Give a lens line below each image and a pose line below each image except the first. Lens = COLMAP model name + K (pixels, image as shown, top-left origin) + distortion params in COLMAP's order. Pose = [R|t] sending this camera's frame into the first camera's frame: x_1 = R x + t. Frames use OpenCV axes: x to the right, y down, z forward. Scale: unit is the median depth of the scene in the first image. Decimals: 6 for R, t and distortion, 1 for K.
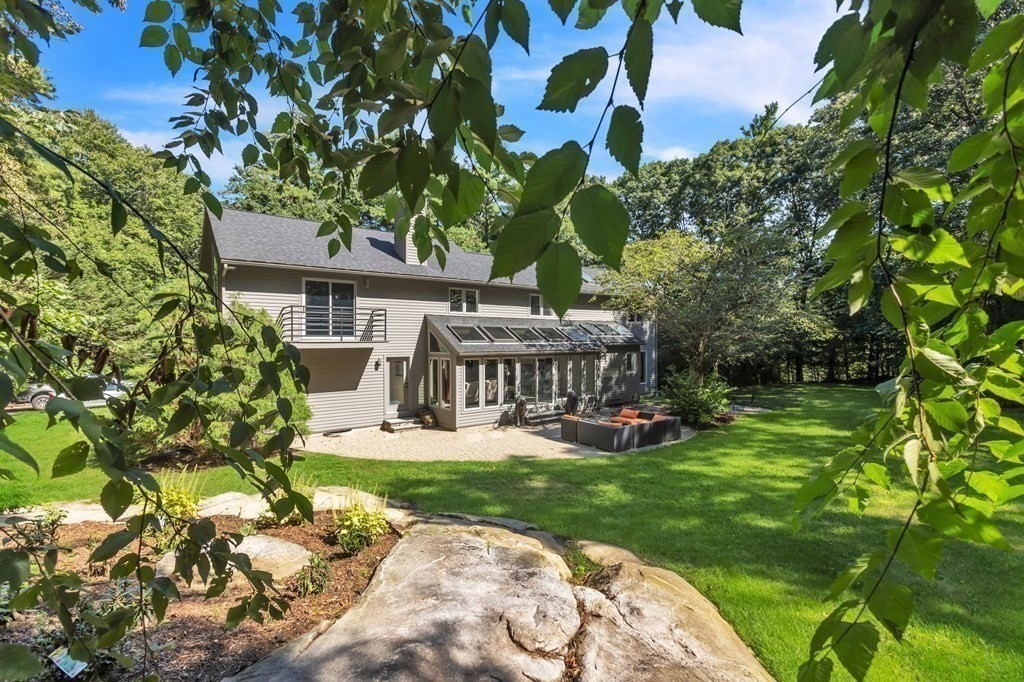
lens RADIAL K [[468.1, 0, 509.0], [0, 468.1, 342.7], [0, 0, 1]] dist [0.010976, 0.001764]
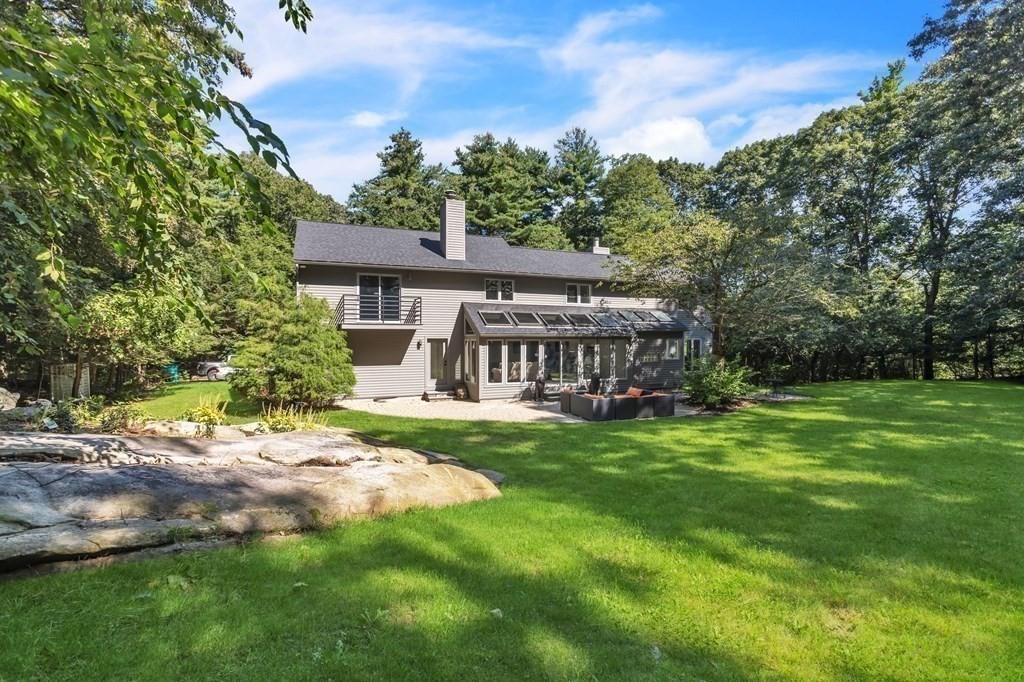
lens RADIAL K [[468.1, 0, 511.3], [0, 468.1, 343.3], [0, 0, 1]] dist [0.010976, 0.001764]
pose [[0.965007, 0.006894, -0.262134, 0.243855], [-0.006047, 0.999974, 0.004037, 0.036037], [0.262155, -0.002311, 0.965023, -0.080308]]
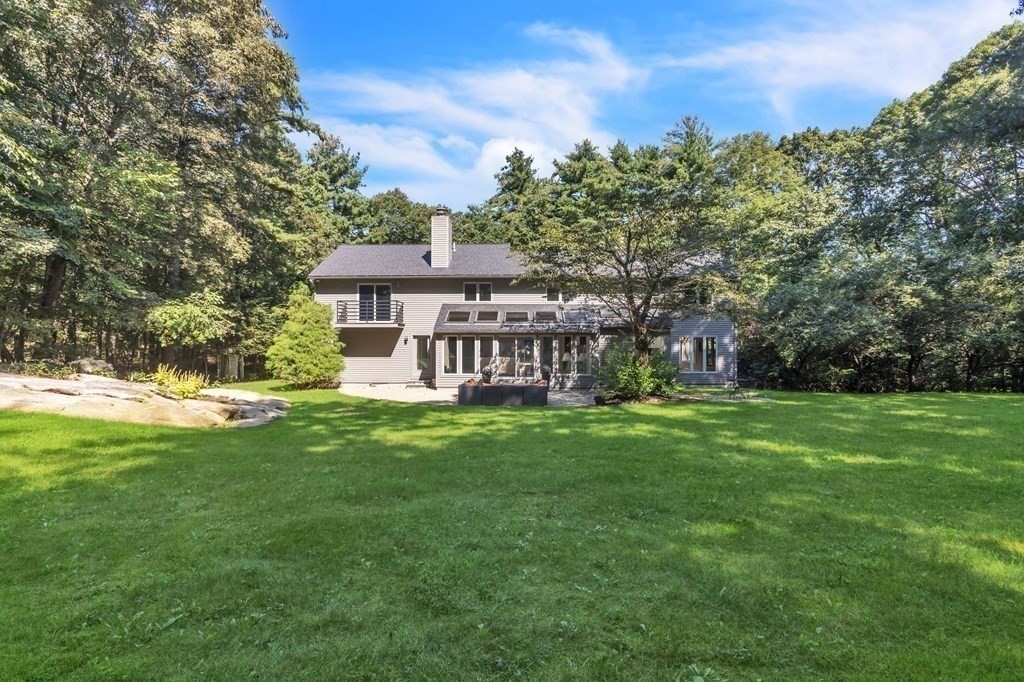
lens RADIAL K [[468.1, 0, 514.3], [0, 468.1, 340.5], [0, 0, 1]] dist [0.010976, 0.001764]
pose [[0.776730, 0.000432, -0.629834, 0.828493], [-0.009449, 0.999895, -0.010967, 0.057093], [0.629763, 0.014470, 0.776652, 0.099128]]
